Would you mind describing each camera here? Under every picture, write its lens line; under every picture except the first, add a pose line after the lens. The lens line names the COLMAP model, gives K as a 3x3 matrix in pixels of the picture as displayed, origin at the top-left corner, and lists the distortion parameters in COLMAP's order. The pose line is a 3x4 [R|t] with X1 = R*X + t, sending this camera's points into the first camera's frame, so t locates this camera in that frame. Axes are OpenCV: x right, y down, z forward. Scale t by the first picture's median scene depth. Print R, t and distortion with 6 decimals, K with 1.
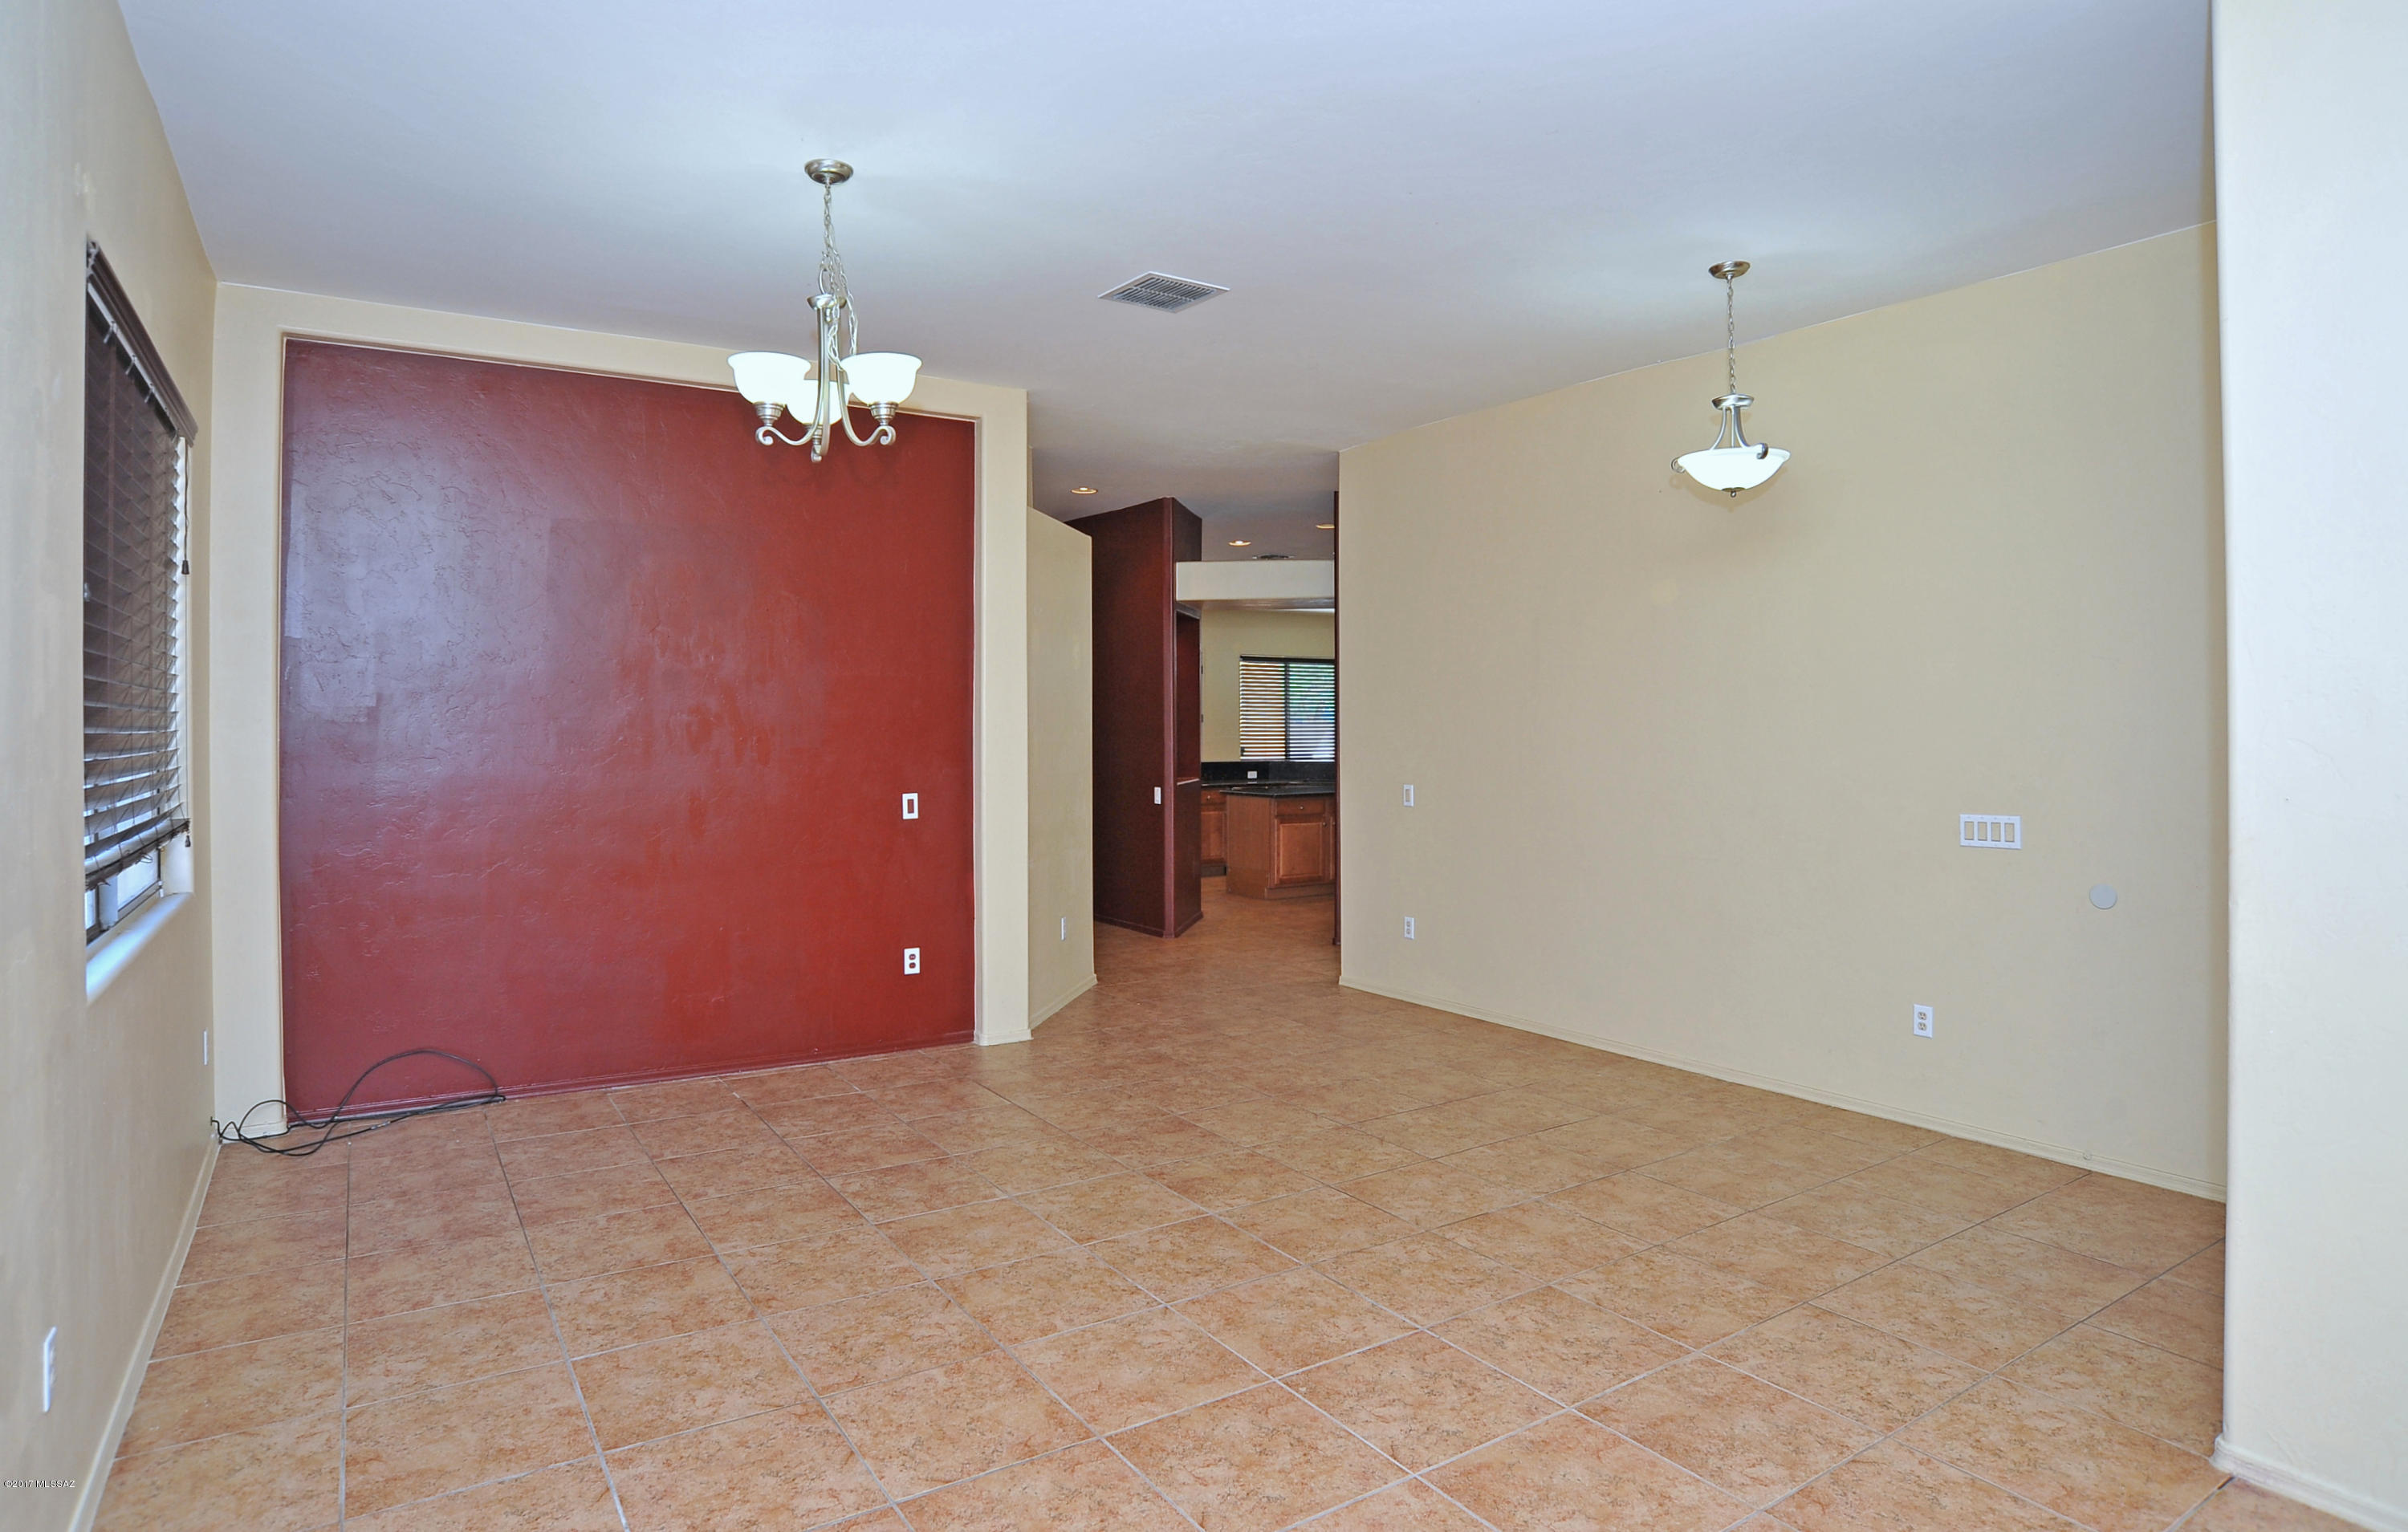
lens RADIAL K [[1291.6, 0, 1170.1], [0, 1291.6, 770.1], [0, 0, 1]] dist [-0.102448, 0.050434]
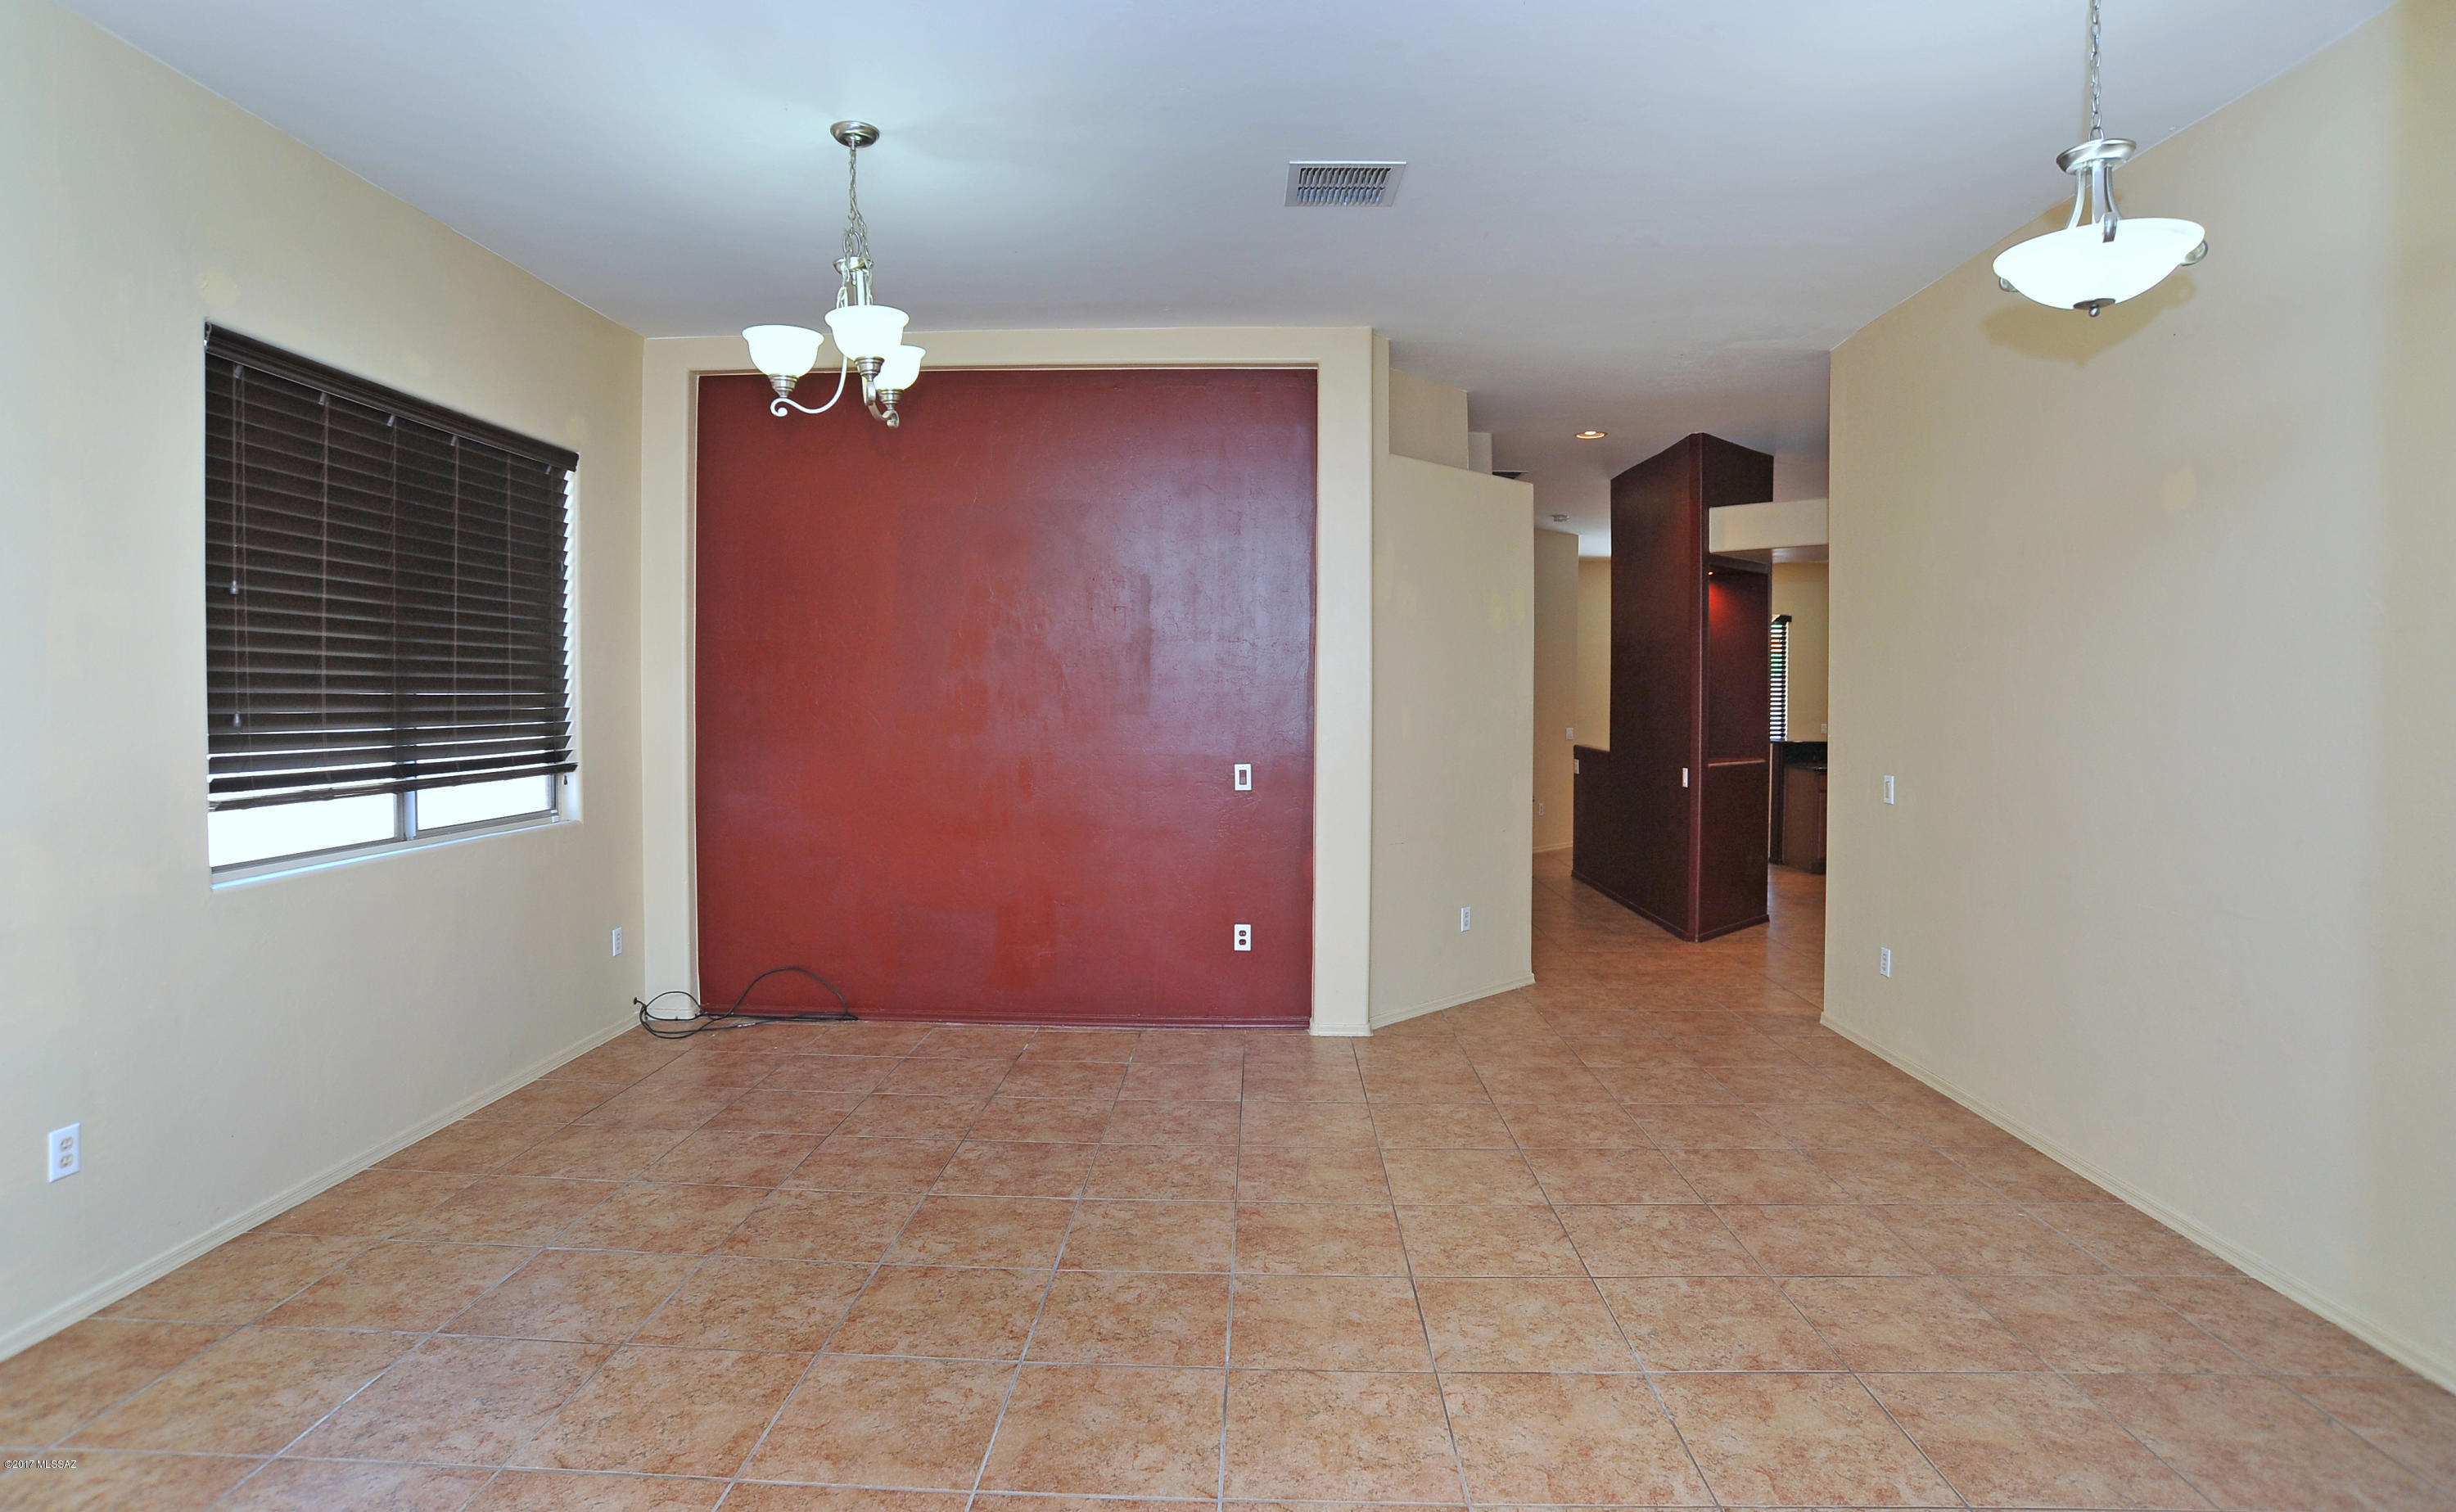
lens RADIAL K [[1244.8, 0, 1228.0], [0, 1244.8, 756.0], [0, 0, 1]] dist [-0.099220, 0.046878]
pose [[0.825741, 0.028982, -0.563305, 0.471383], [-0.023103, 0.999579, 0.017562, -0.005847], [0.563576, -0.001488, 0.826063, 0.334440]]
